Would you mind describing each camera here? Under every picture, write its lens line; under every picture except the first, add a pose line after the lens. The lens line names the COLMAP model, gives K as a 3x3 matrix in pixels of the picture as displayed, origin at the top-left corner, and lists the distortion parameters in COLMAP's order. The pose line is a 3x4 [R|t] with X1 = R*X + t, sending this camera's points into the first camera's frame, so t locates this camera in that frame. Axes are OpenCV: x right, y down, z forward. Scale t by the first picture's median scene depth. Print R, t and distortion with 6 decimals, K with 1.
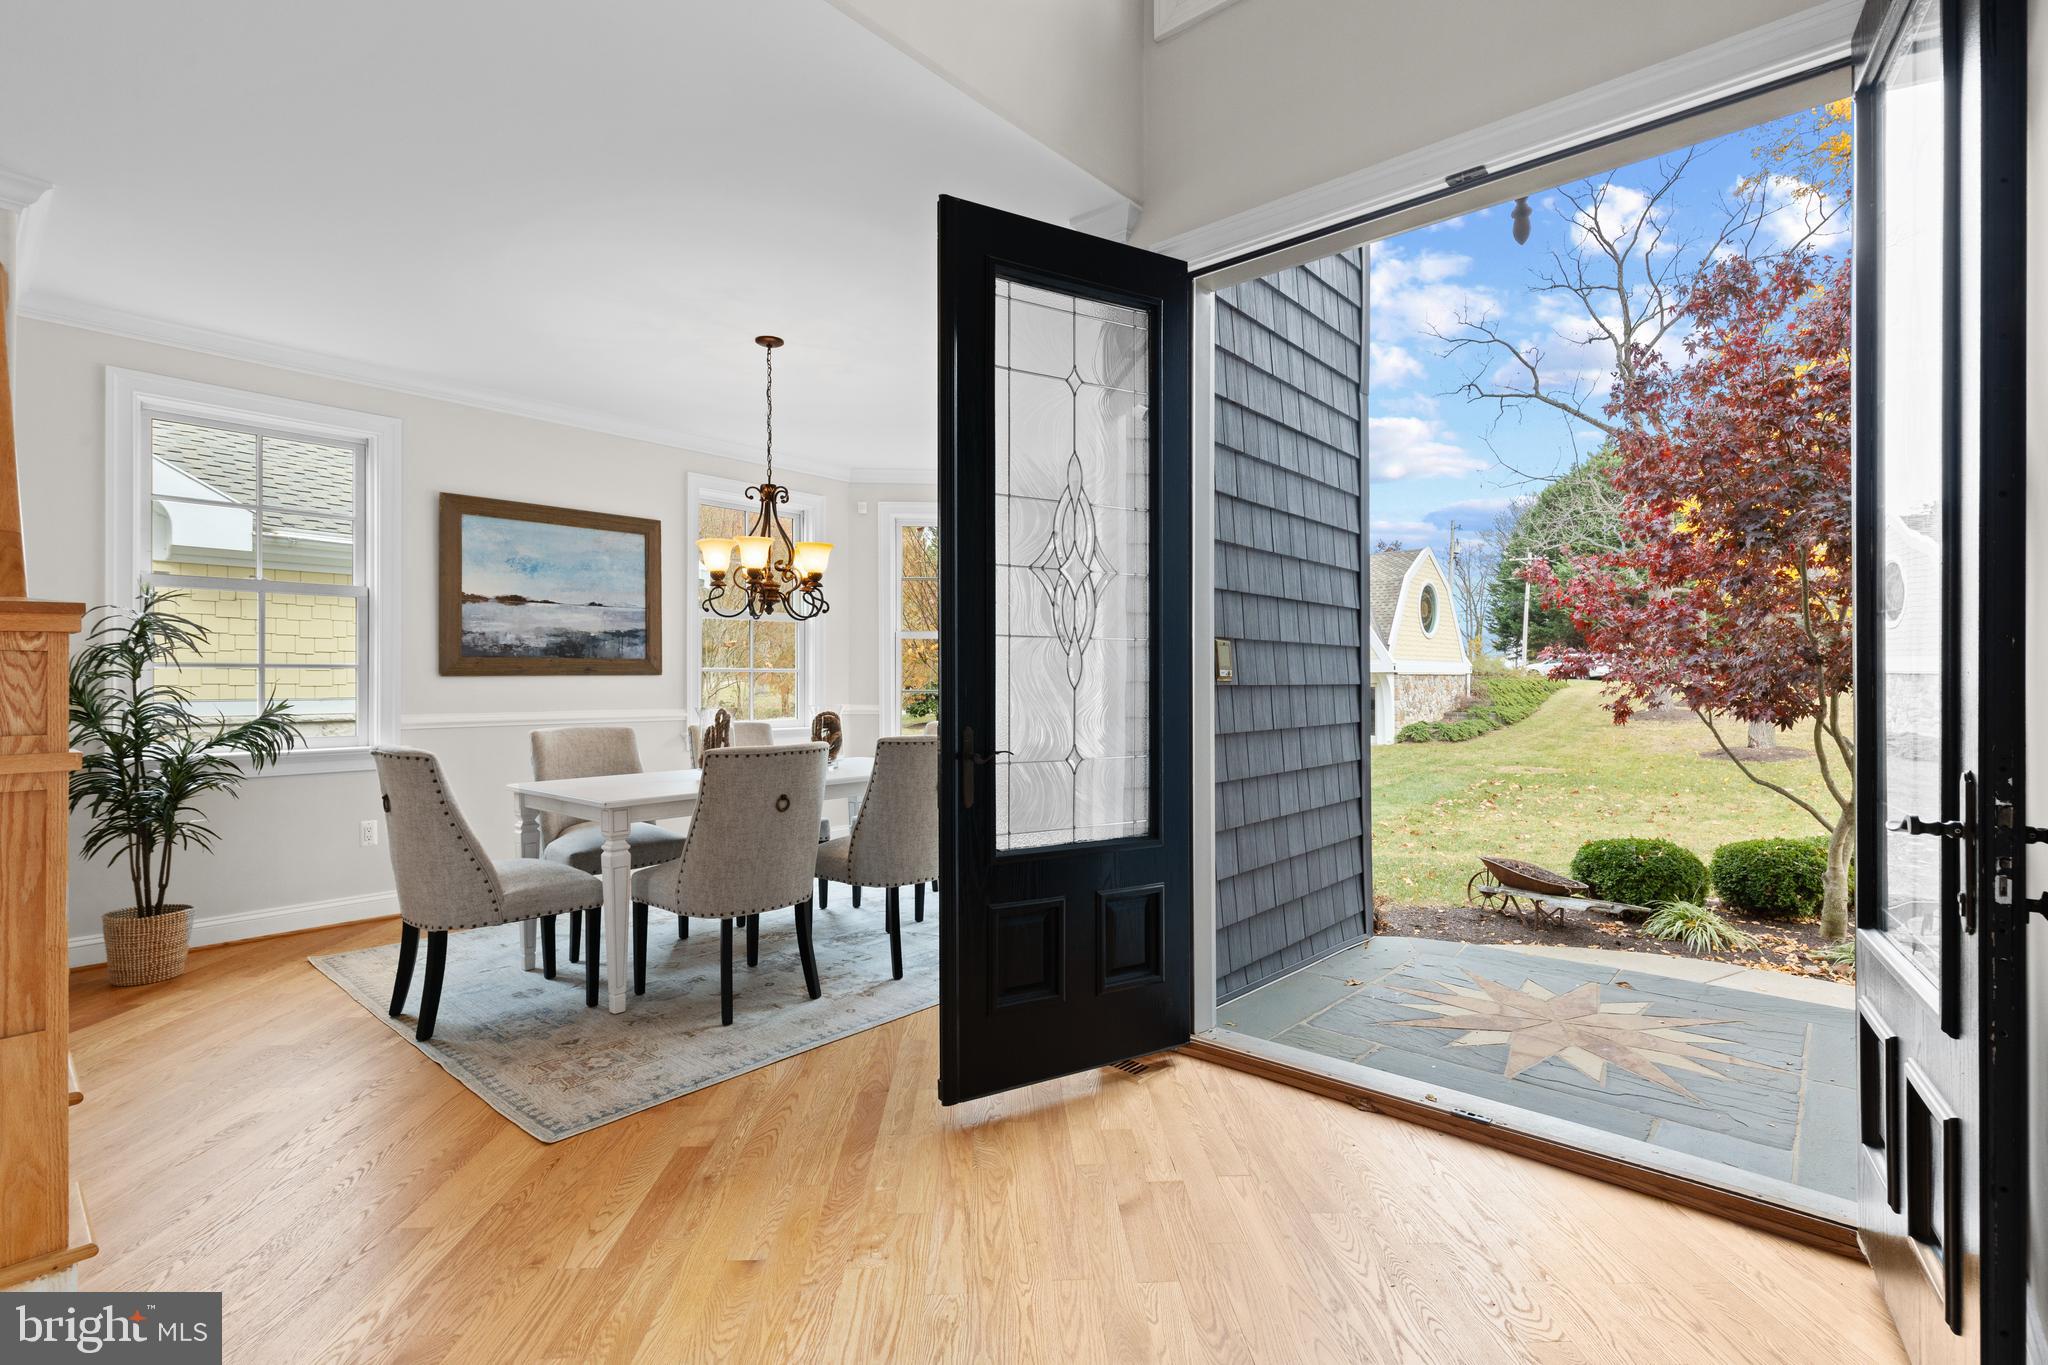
lens RADIAL K [[944.5, 0, 1012.7], [0, 944.5, 674.2], [0, 0, 1]] dist [0.007568, -0.000684]
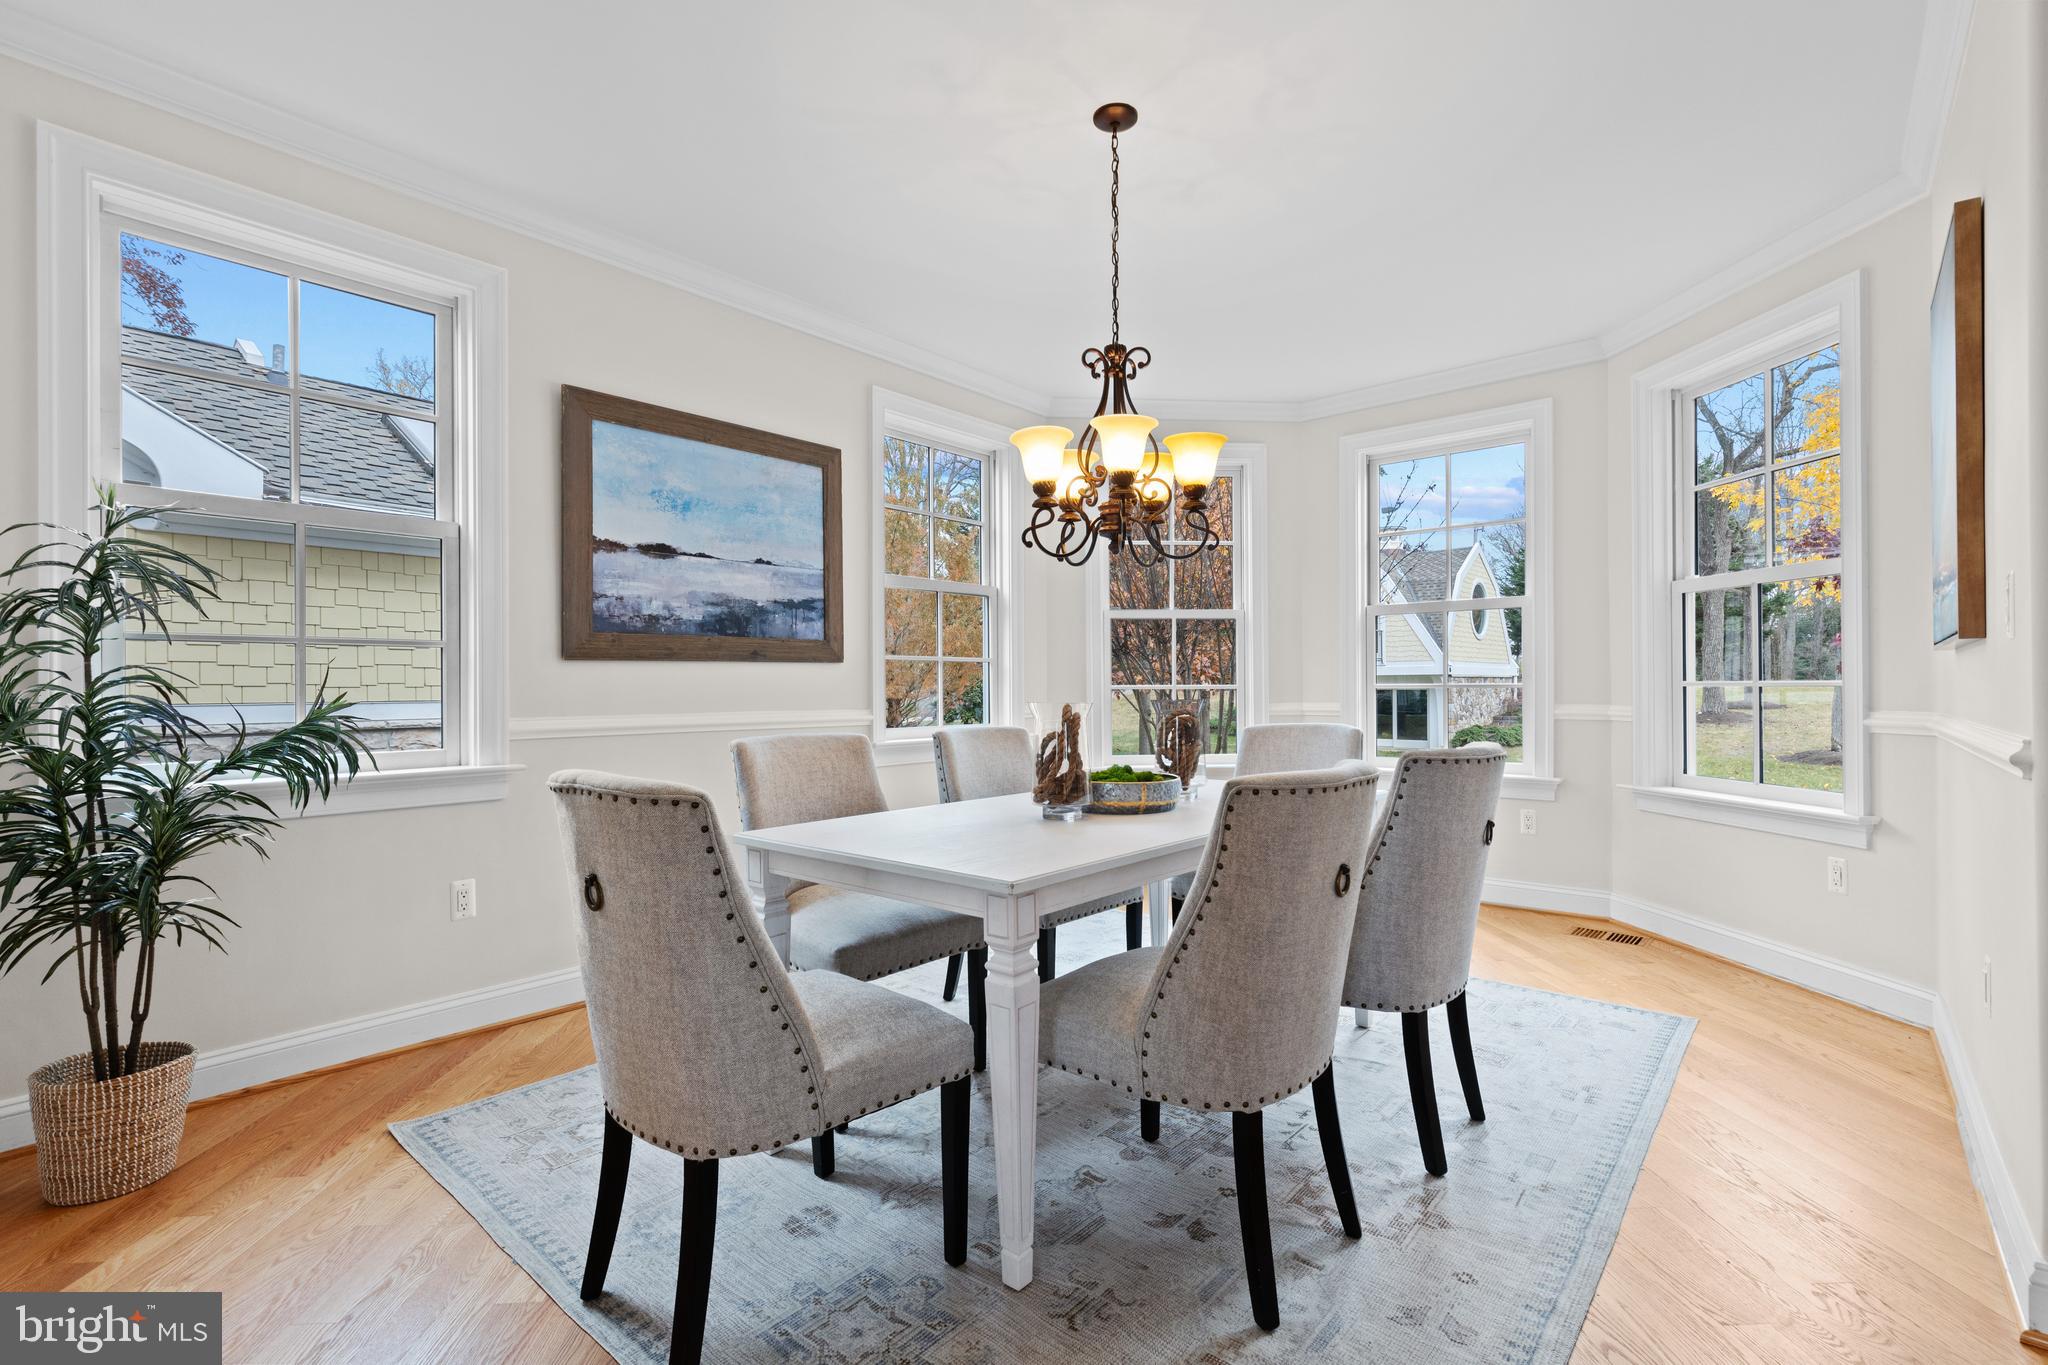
lens RADIAL K [[944.5, 0, 1028.0], [0, 944.5, 681.1], [0, 0, 1]] dist [0.007568, -0.000684]
pose [[0.999921, -0.003900, 0.011913, -0.339131], [0.003893, 0.999992, 0.000606, 0.021419], [-0.011915, -0.000559, 0.999929, 0.390864]]
